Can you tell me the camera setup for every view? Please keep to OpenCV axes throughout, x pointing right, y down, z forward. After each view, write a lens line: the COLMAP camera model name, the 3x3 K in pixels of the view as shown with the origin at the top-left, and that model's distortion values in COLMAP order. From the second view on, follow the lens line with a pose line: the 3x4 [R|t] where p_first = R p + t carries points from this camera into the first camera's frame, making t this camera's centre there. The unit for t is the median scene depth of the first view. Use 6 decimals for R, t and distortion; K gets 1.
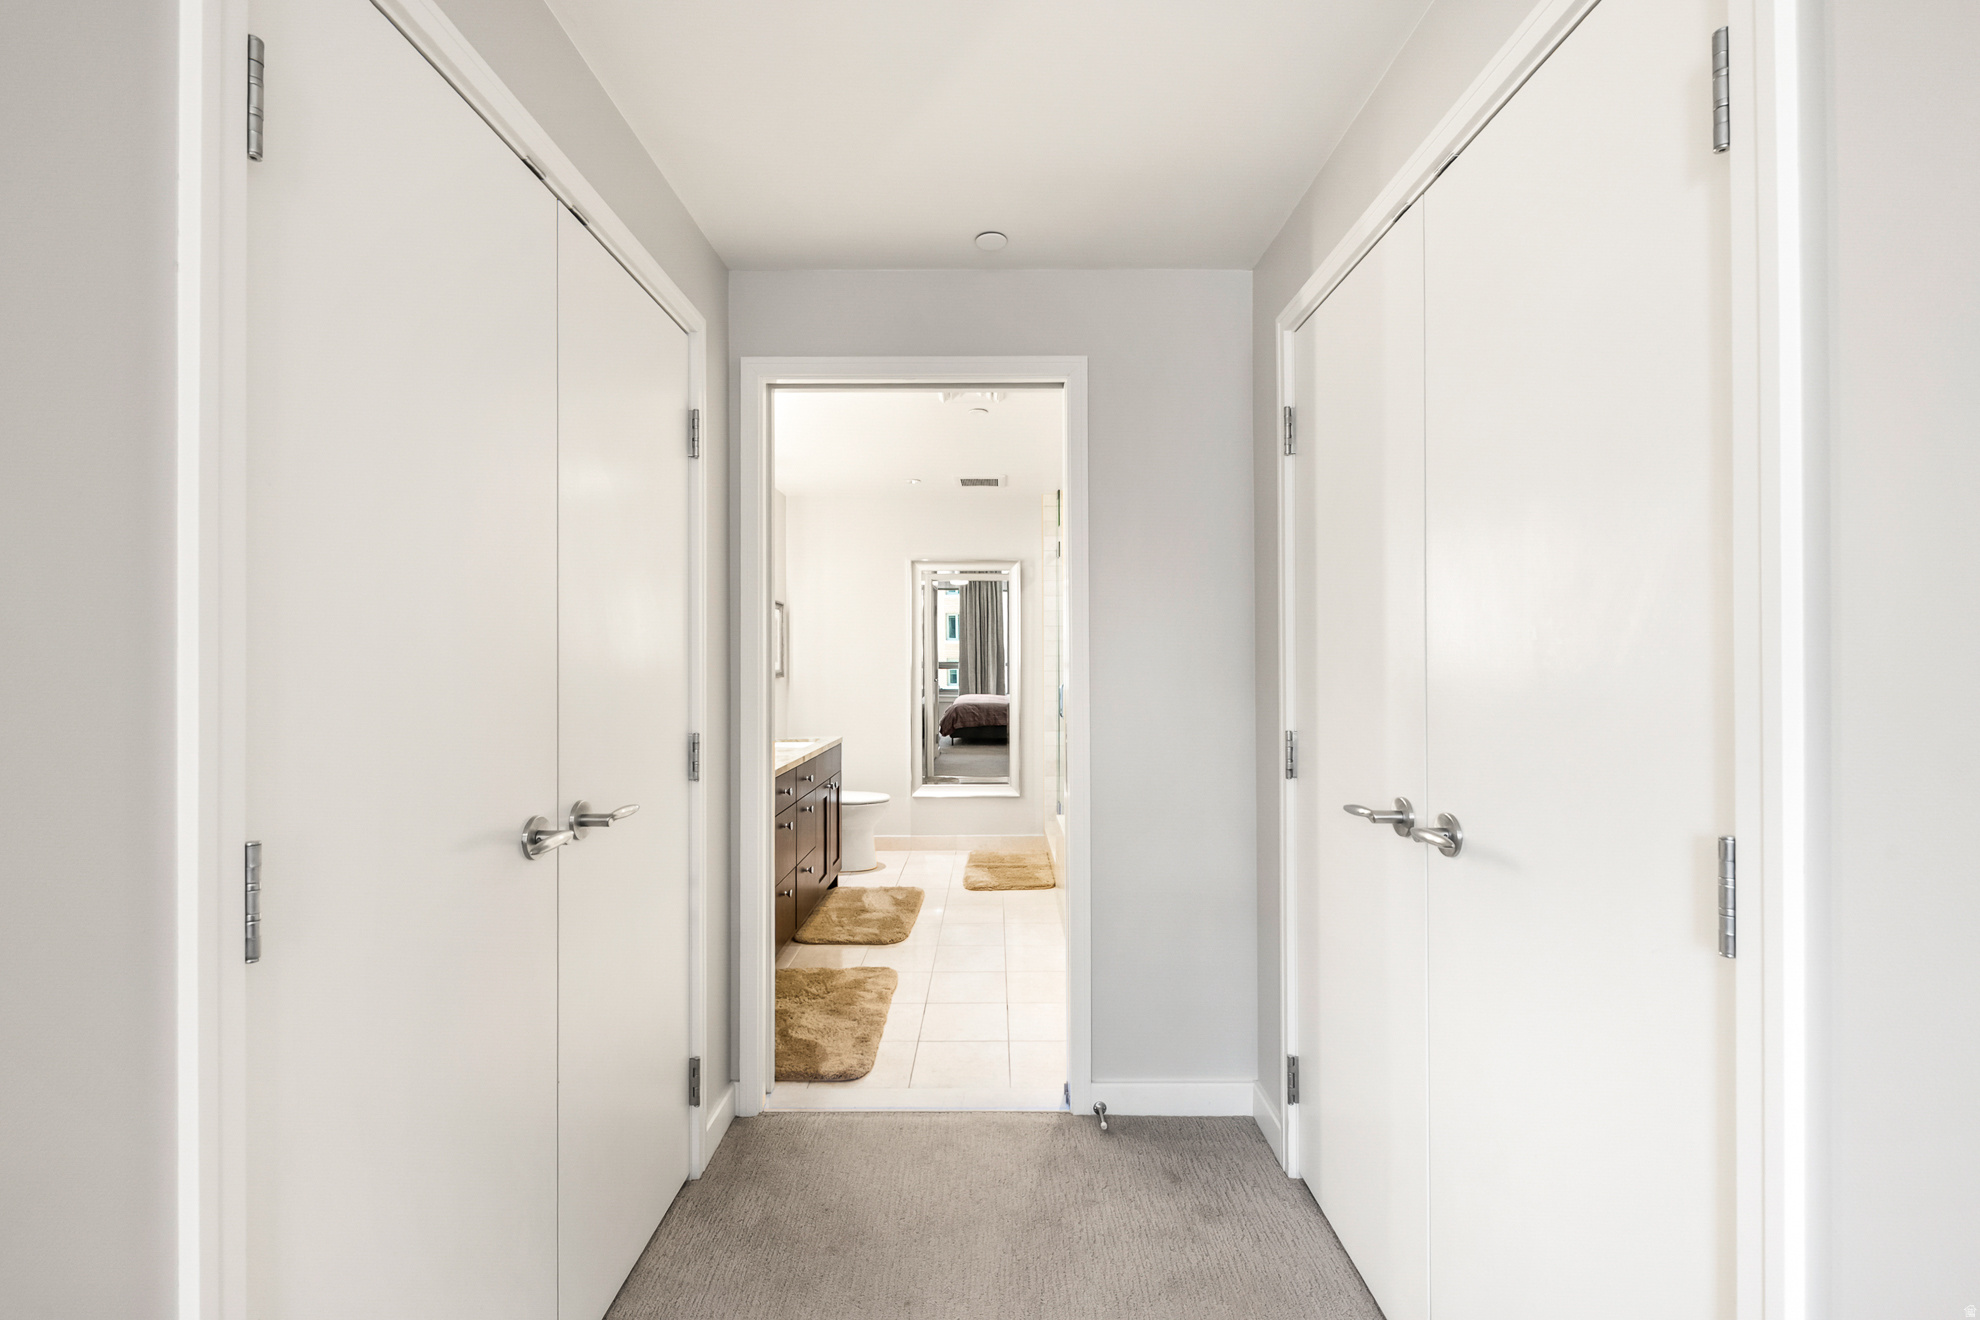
lens RADIAL K [[820.6, 0, 990.0], [0, 820.6, 660.0], [0, 0, 1]] dist [0.000960, -0.000113]
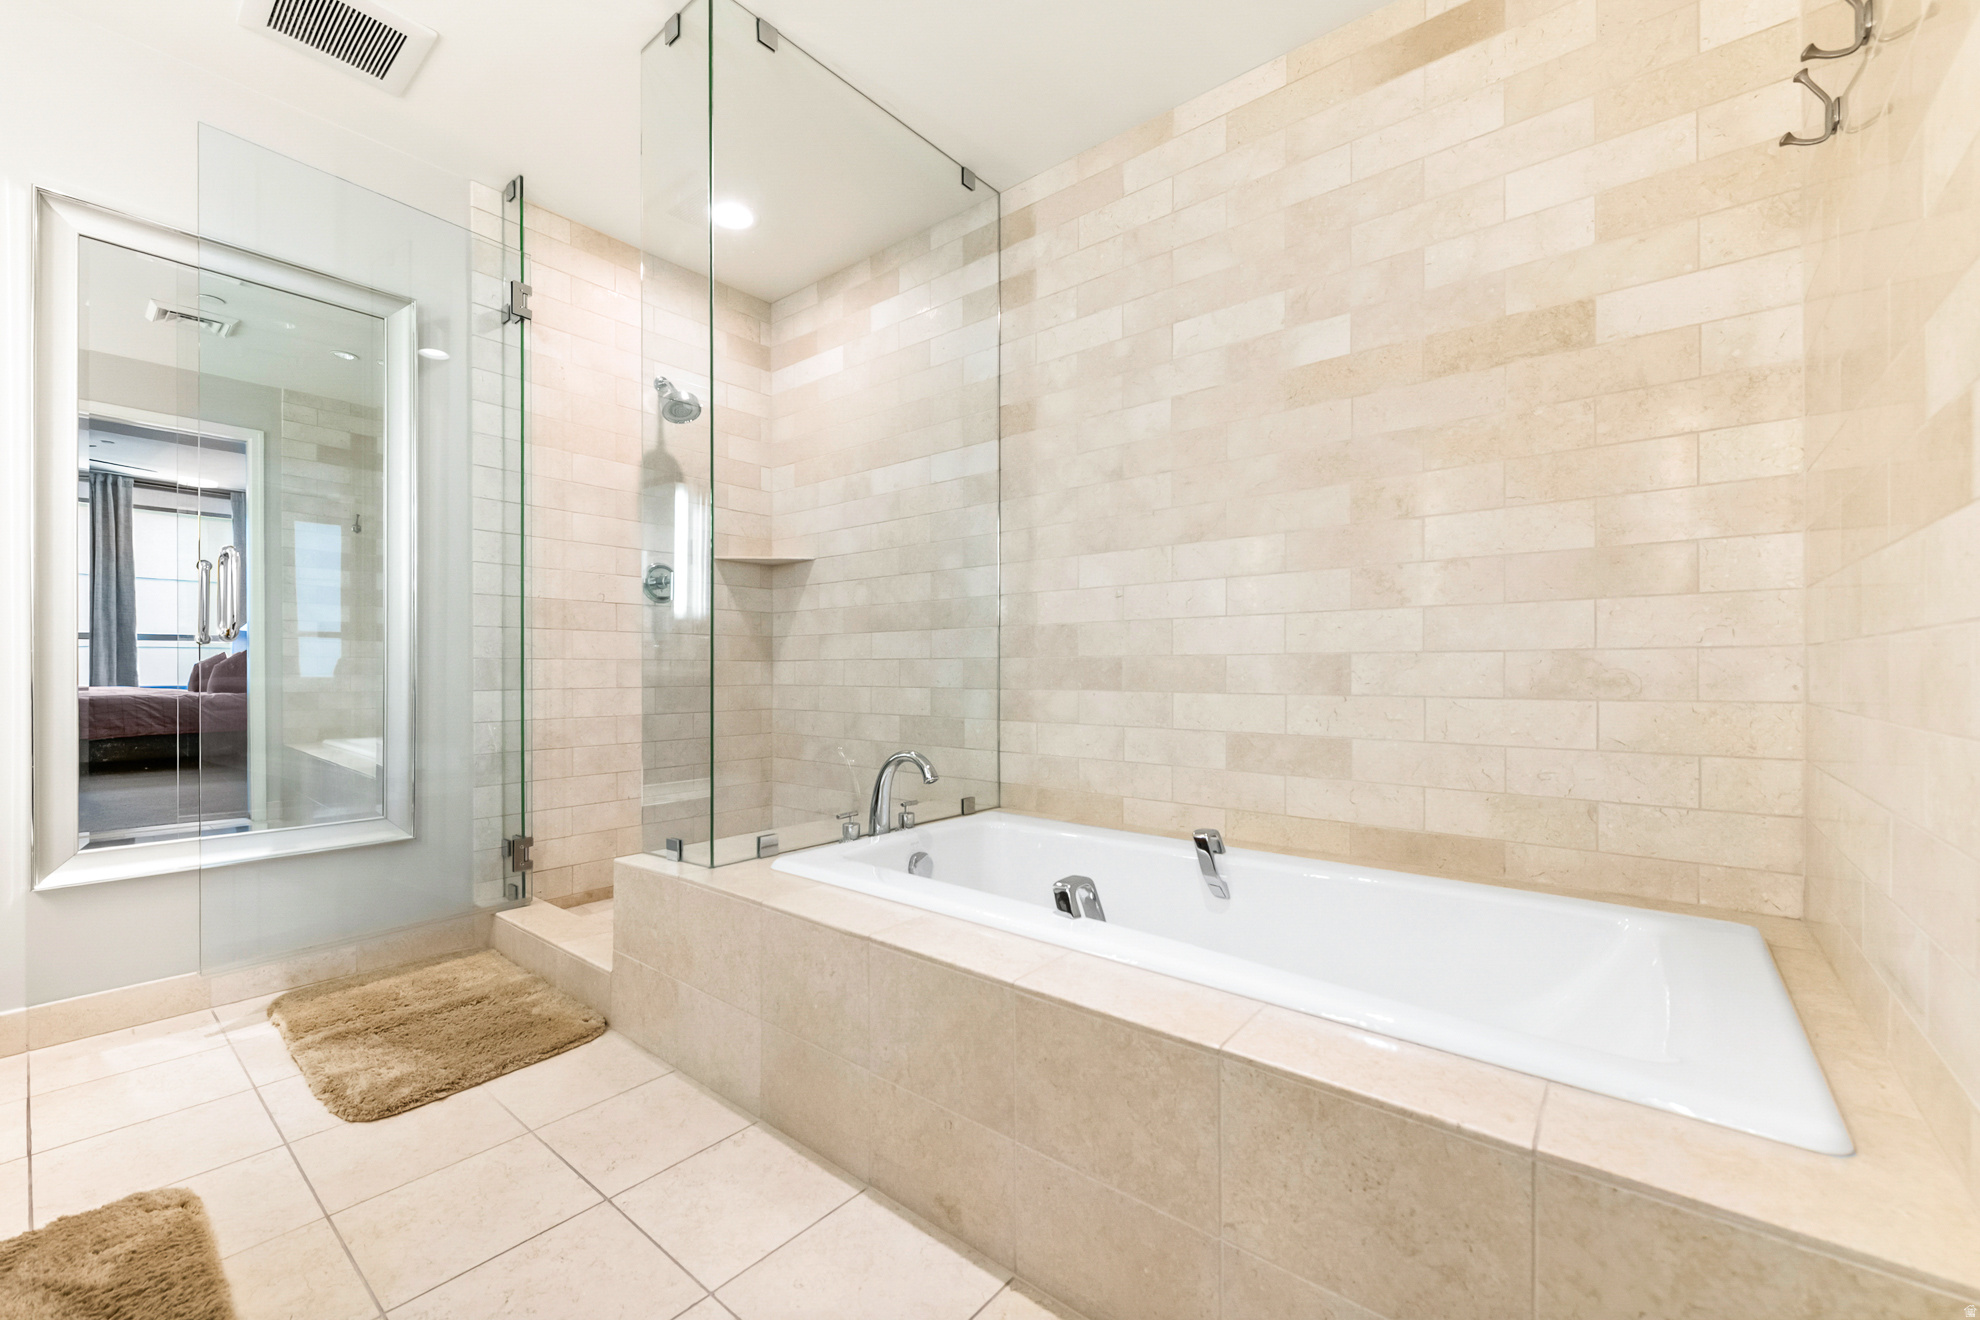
lens RADIAL K [[804.5, 0, 974.2], [0, 804.5, 671.3], [0, 0, 1]] dist [0.002255, 0.000016]
pose [[0.641723, 0.001630, 0.766935, -0.101939], [-0.003627, 0.999993, 0.000909, 0.074560], [-0.766928, -0.003365, 0.641724, 0.491356]]
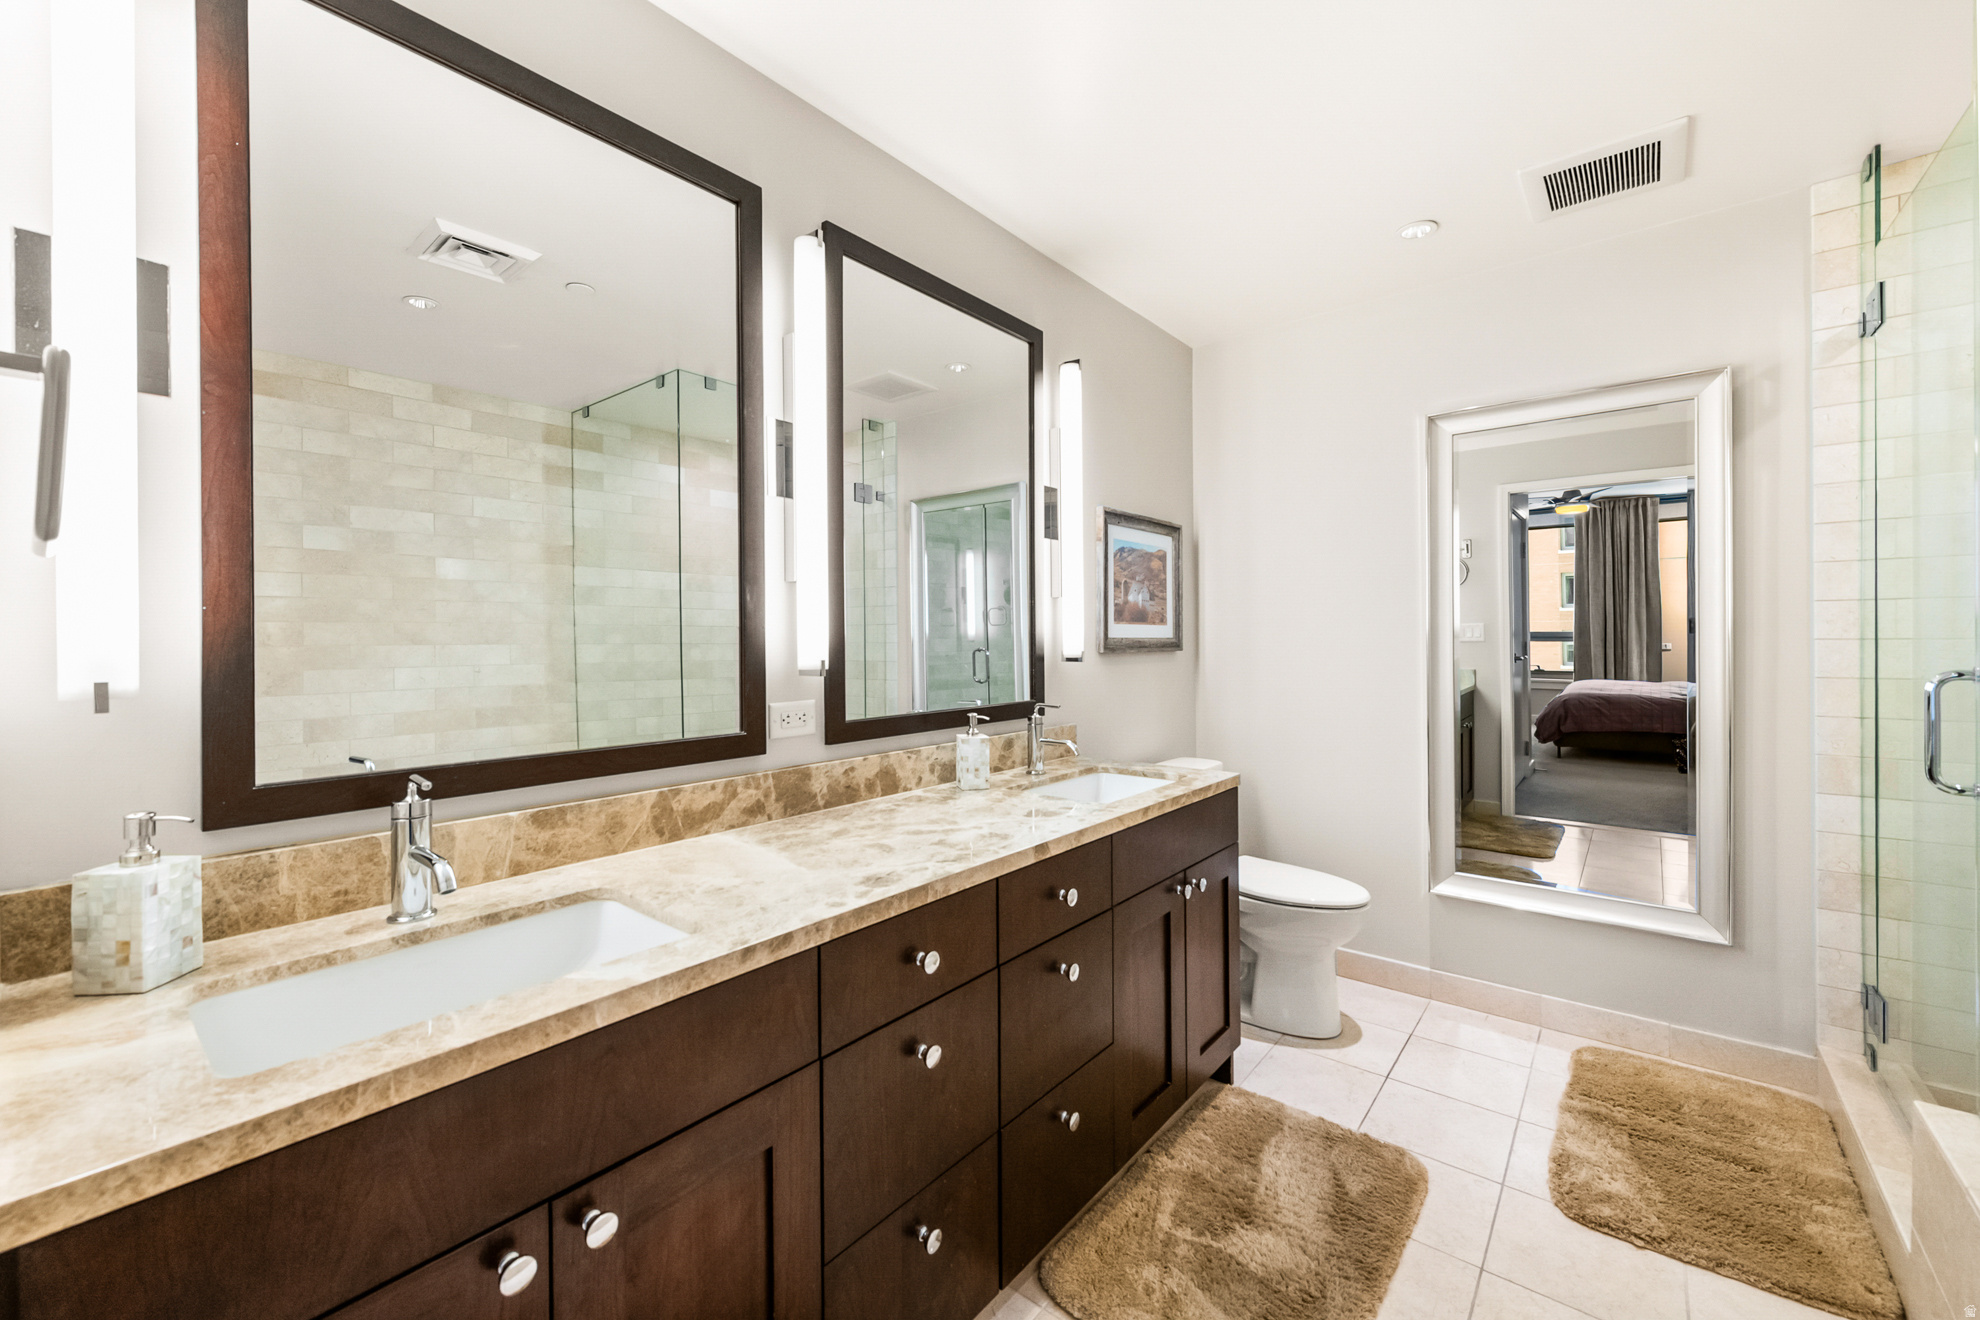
lens RADIAL K [[787.8, 0, 983.4], [0, 787.8, 641.0], [0, 0, 1]] dist [0.002379, -0.000721]
pose [[0.772934, -0.002598, -0.634481, -0.001459], [0.007089, 0.999965, 0.004542, 0.009927], [0.634447, -0.008009, 0.772925, 0.460432]]
